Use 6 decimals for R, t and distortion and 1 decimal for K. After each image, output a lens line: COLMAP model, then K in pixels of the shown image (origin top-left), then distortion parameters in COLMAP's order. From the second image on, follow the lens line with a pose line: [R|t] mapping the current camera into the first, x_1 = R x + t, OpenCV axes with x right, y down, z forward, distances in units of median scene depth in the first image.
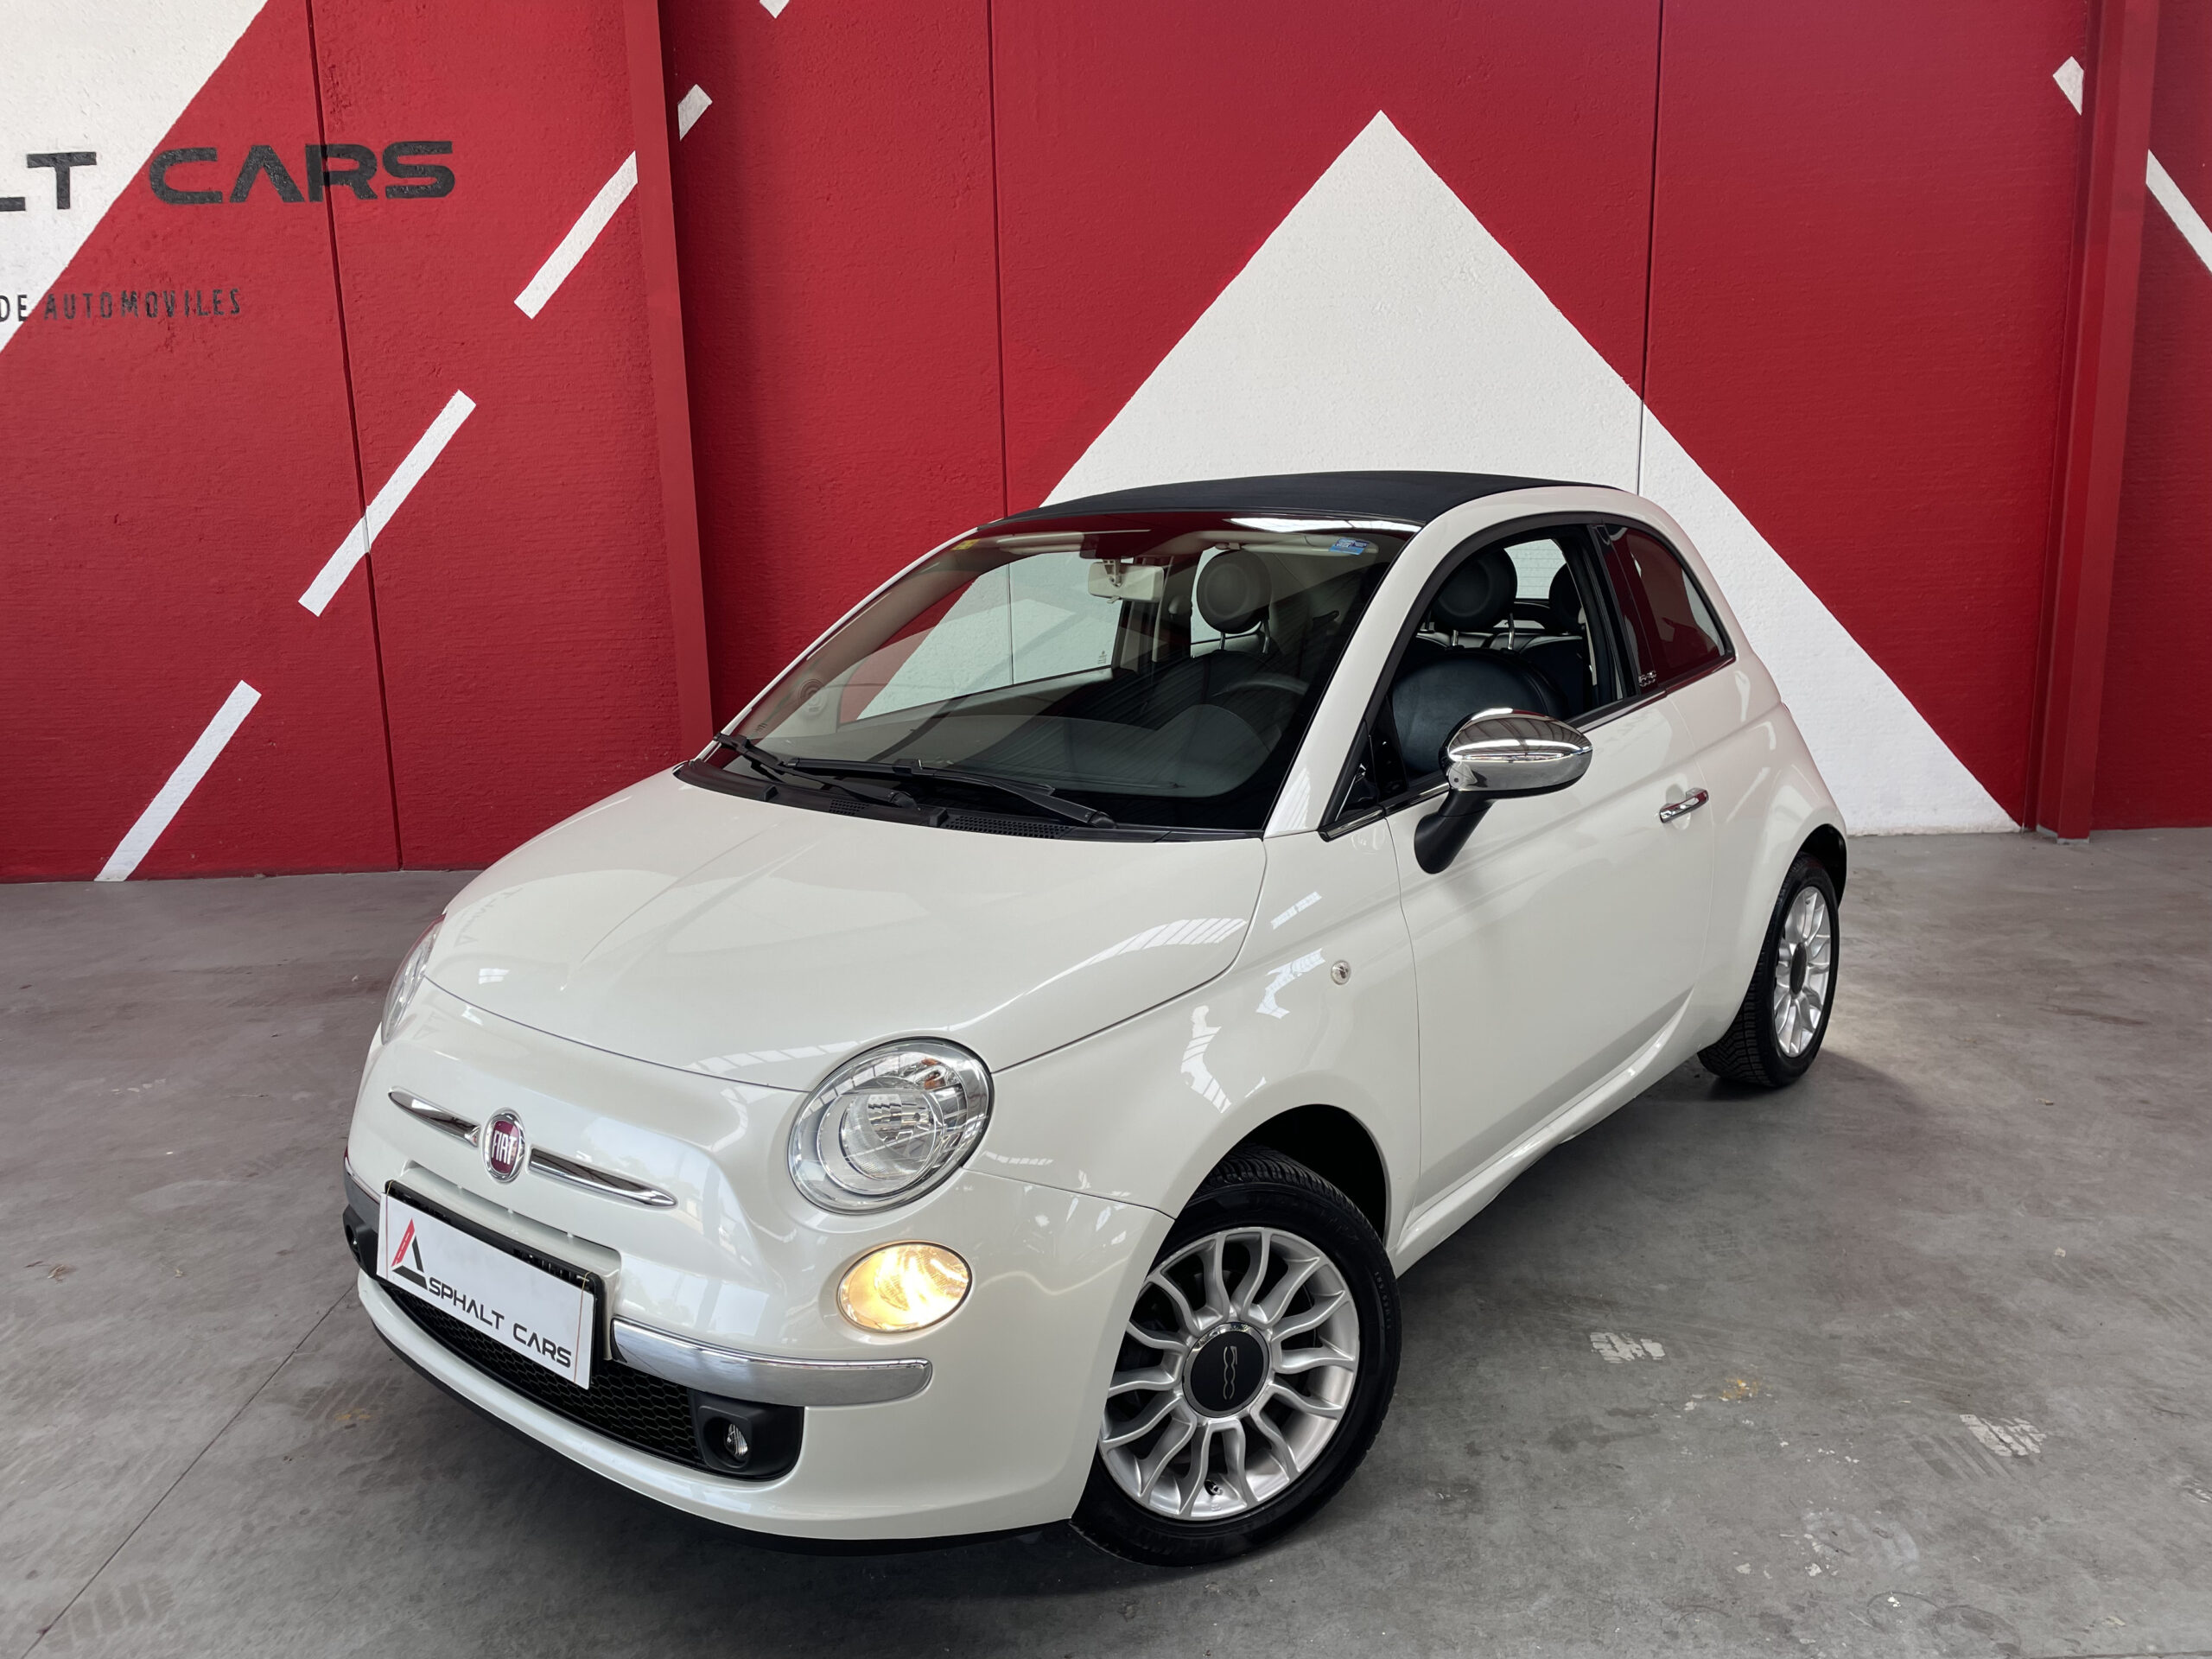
lens RADIAL K [[1659.4, 0, 1100.3], [0, 1659.4, 822.2], [0, 0, 1]] dist [0.088215, -0.114064]
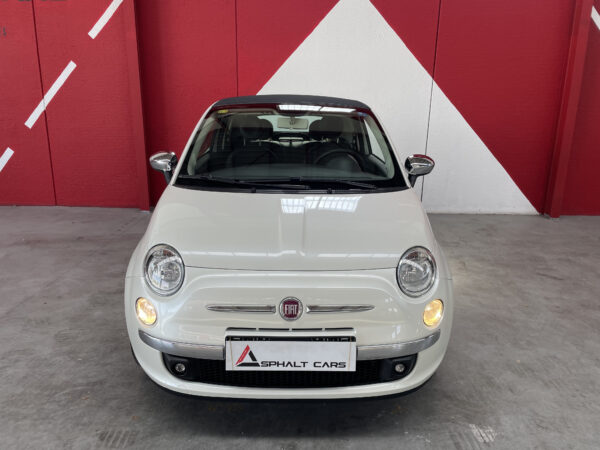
lens RADIAL K [[452.9, 0, 300.0], [0, 452.9, 225.0], [0, 0, 1]] dist [0.076079, -0.099716]
pose [[0.999073, 0.042431, -0.007334, 0.119718], [-0.041887, 0.997145, 0.062824, -0.017663], [0.009979, -0.062459, 0.997998, 0.129640]]
